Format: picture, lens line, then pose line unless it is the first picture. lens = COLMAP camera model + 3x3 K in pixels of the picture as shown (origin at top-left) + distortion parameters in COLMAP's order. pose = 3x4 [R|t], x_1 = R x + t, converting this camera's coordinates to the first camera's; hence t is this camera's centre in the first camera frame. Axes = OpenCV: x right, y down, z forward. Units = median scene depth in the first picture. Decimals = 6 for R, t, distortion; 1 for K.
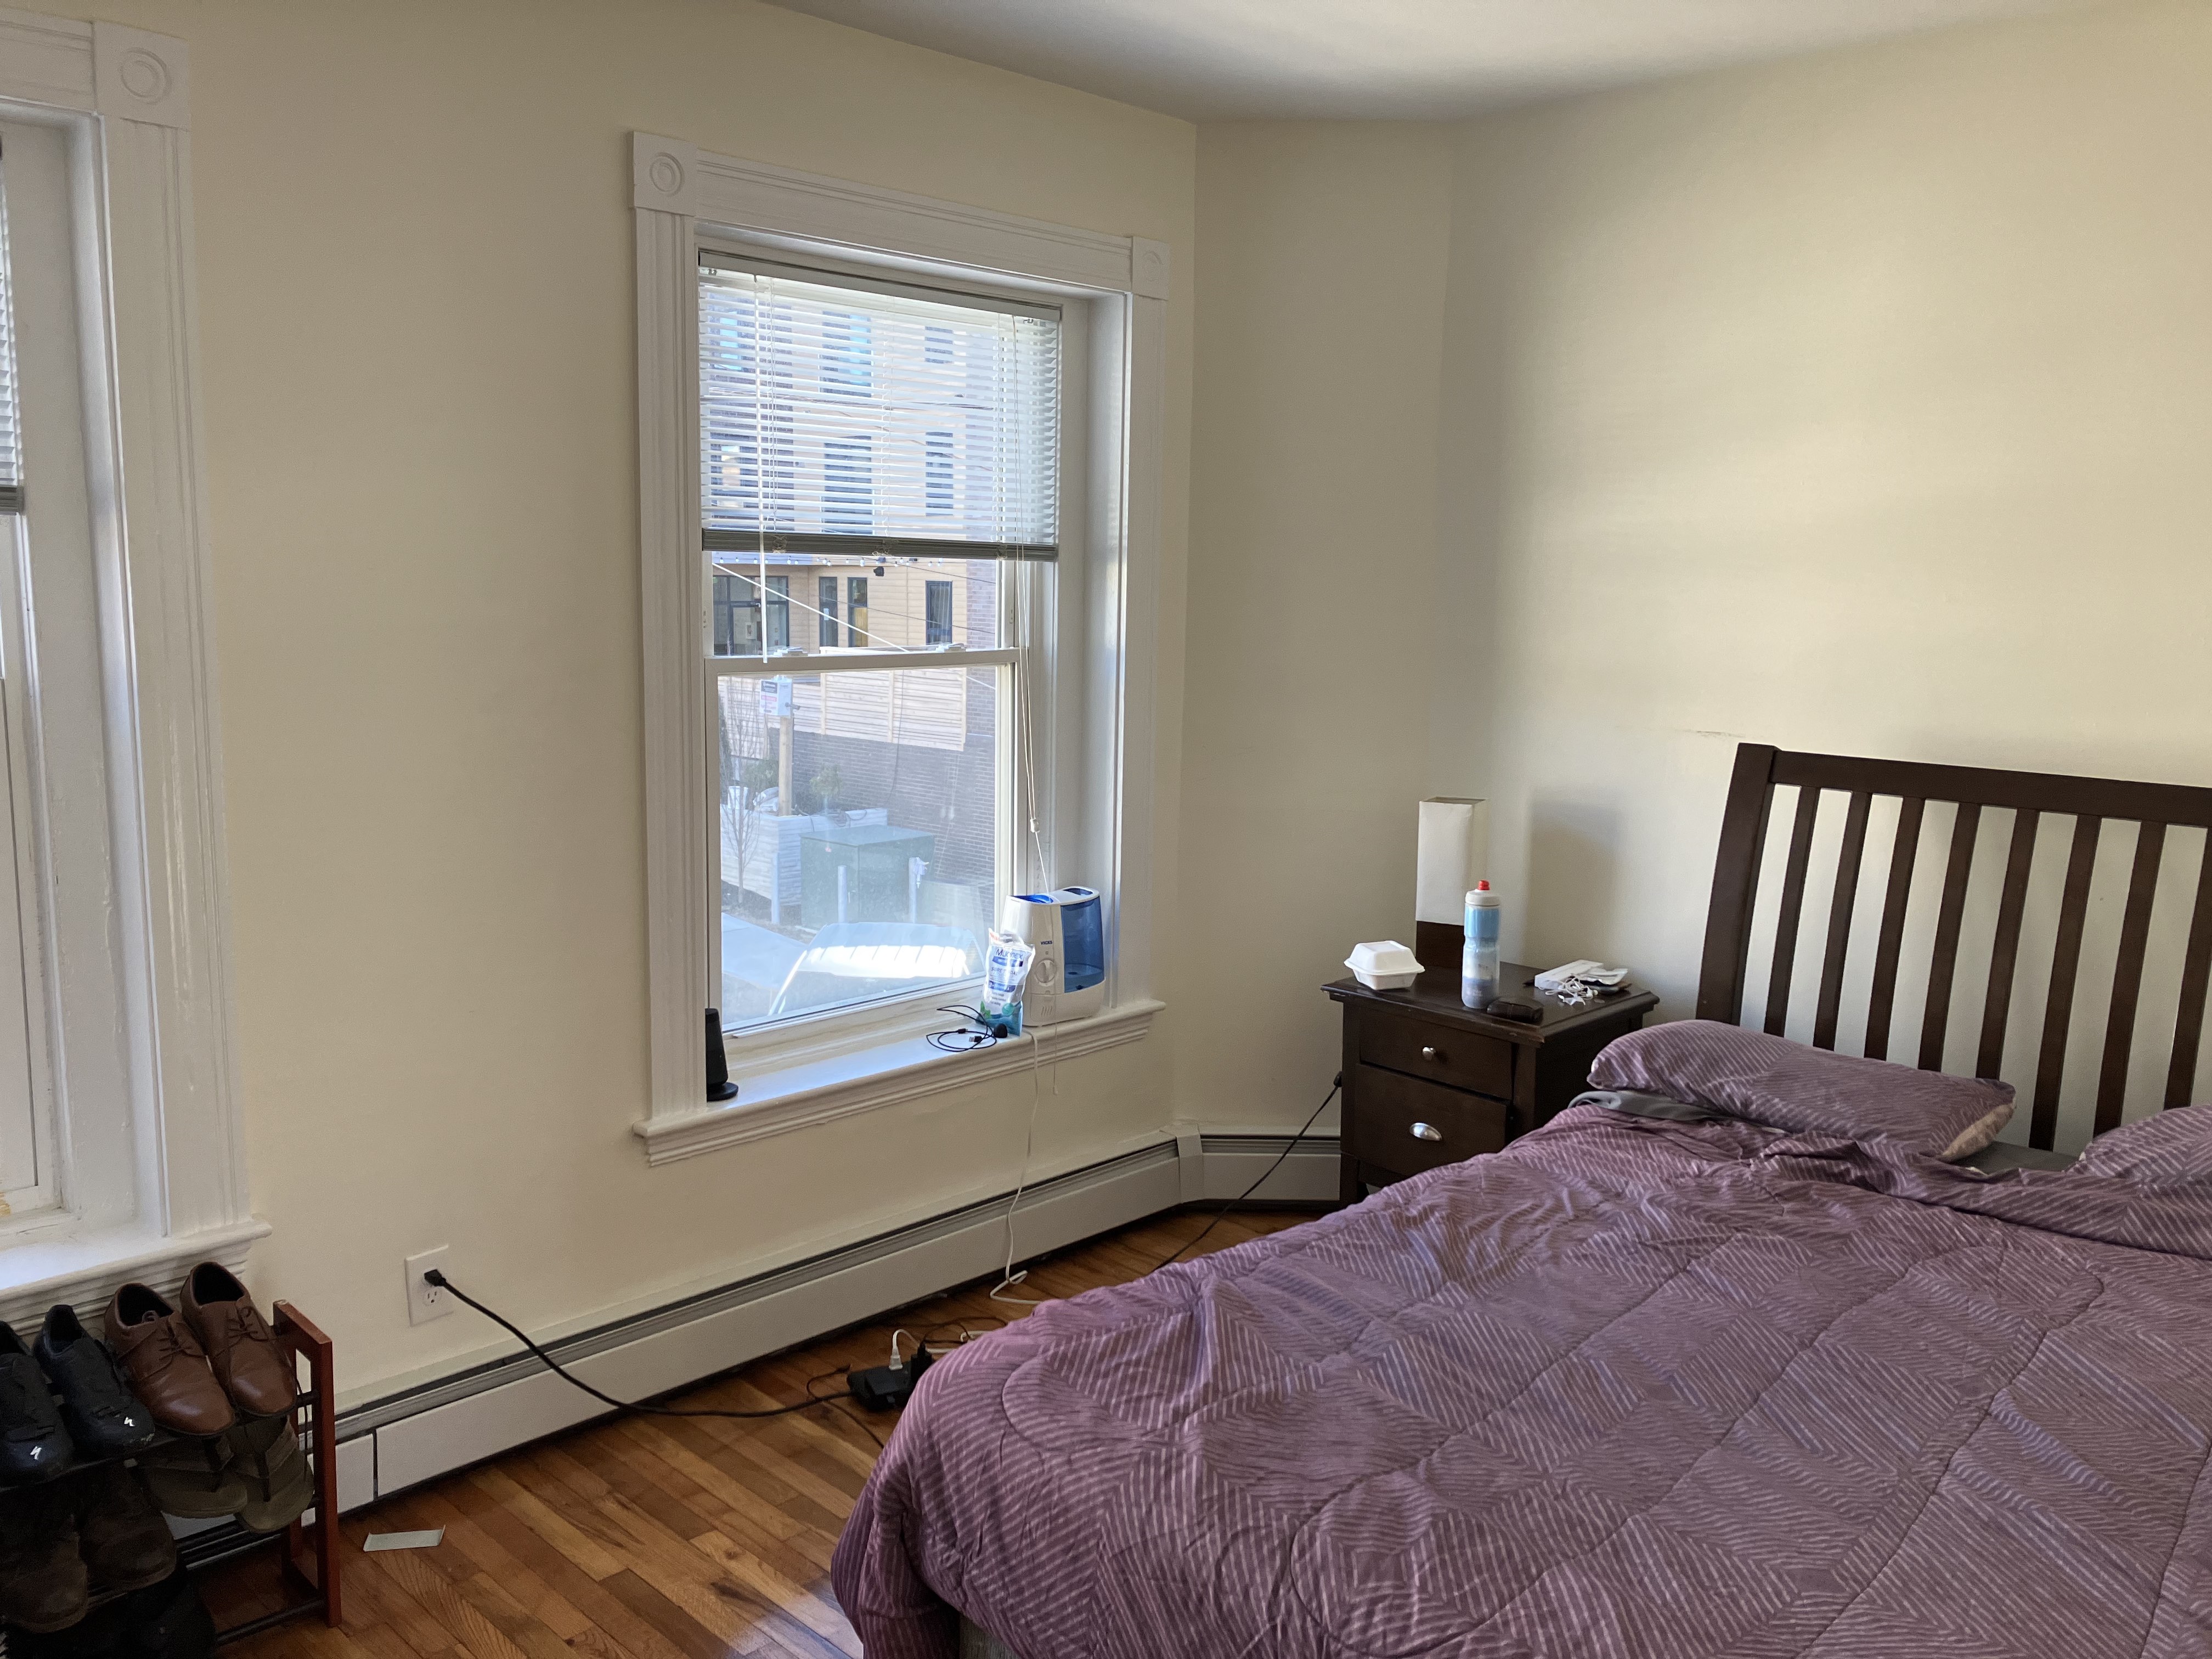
lens RADIAL K [[1706.1, 0, 1106.0], [0, 1706.1, 829.5], [0, 0, 1]] dist [0.049816, -0.002345]
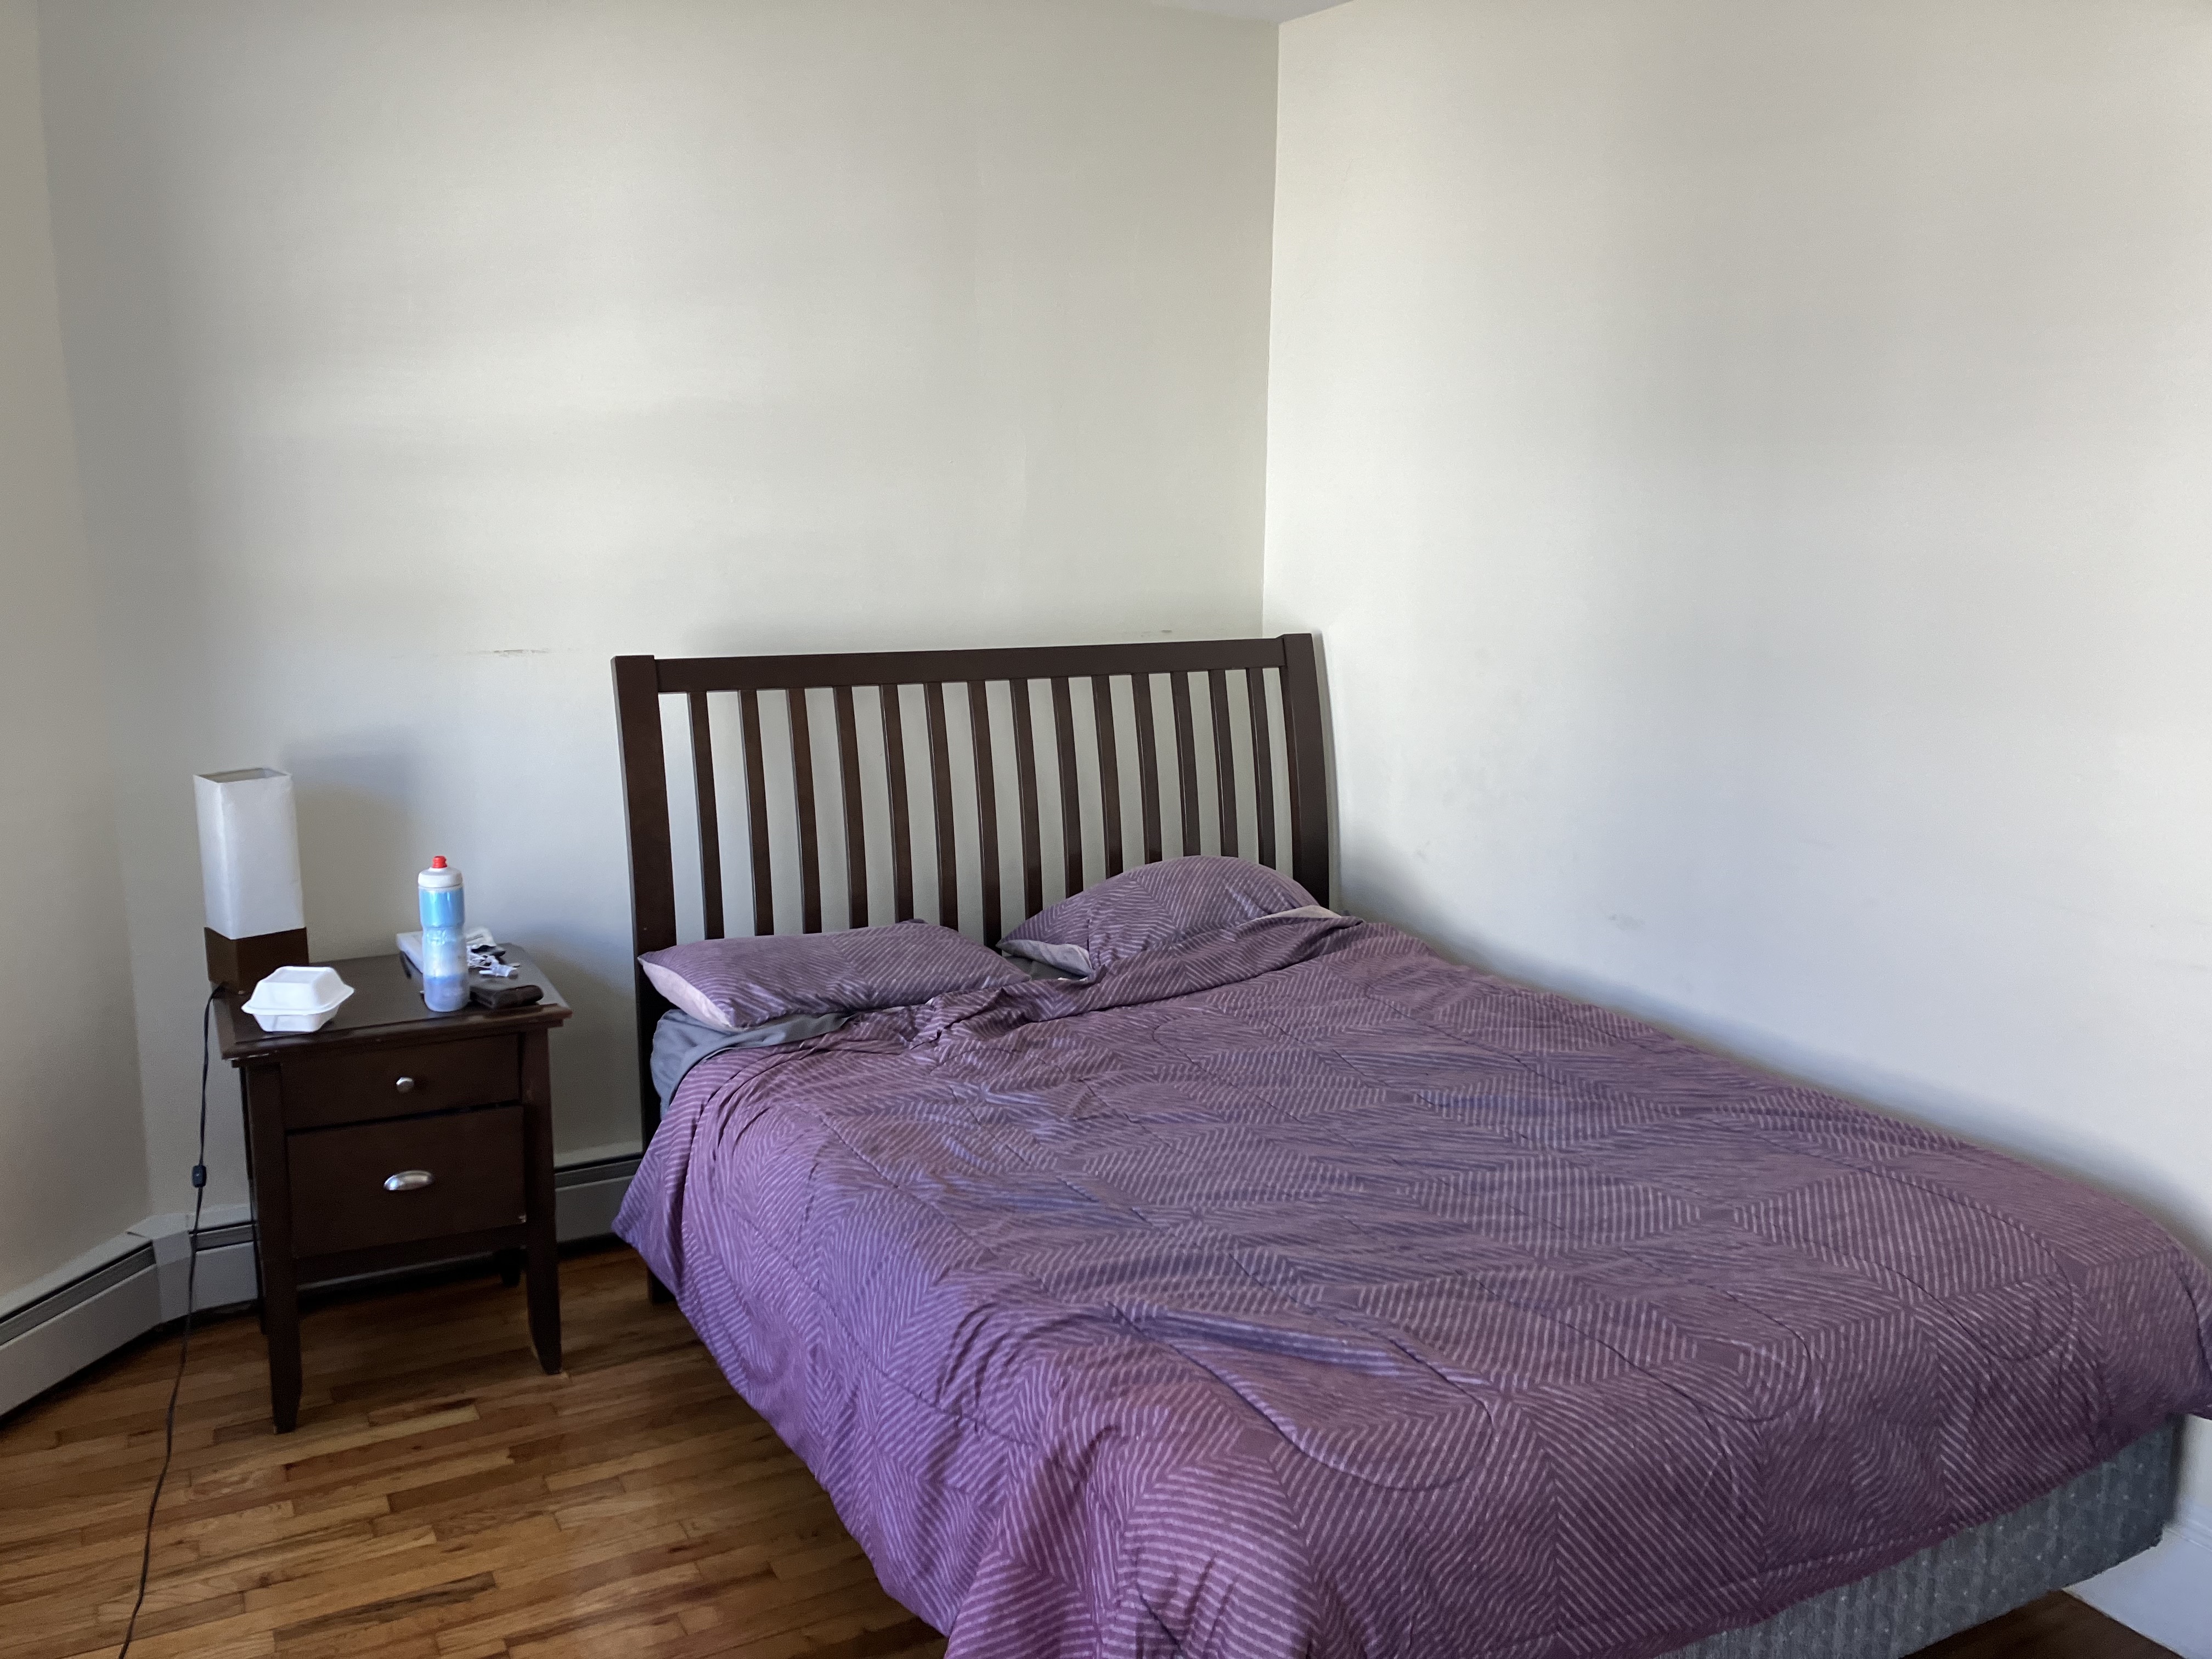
lens RADIAL K [[1706.1, 0, 1106.0], [0, 1706.1, 829.5], [0, 0, 1]] dist [0.049816, -0.002345]
pose [[0.347709, -0.203368, 0.915281, -0.456556], [0.140190, 0.976496, 0.163713, -0.079231], [-0.927063, 0.071389, 0.368046, 0.430213]]
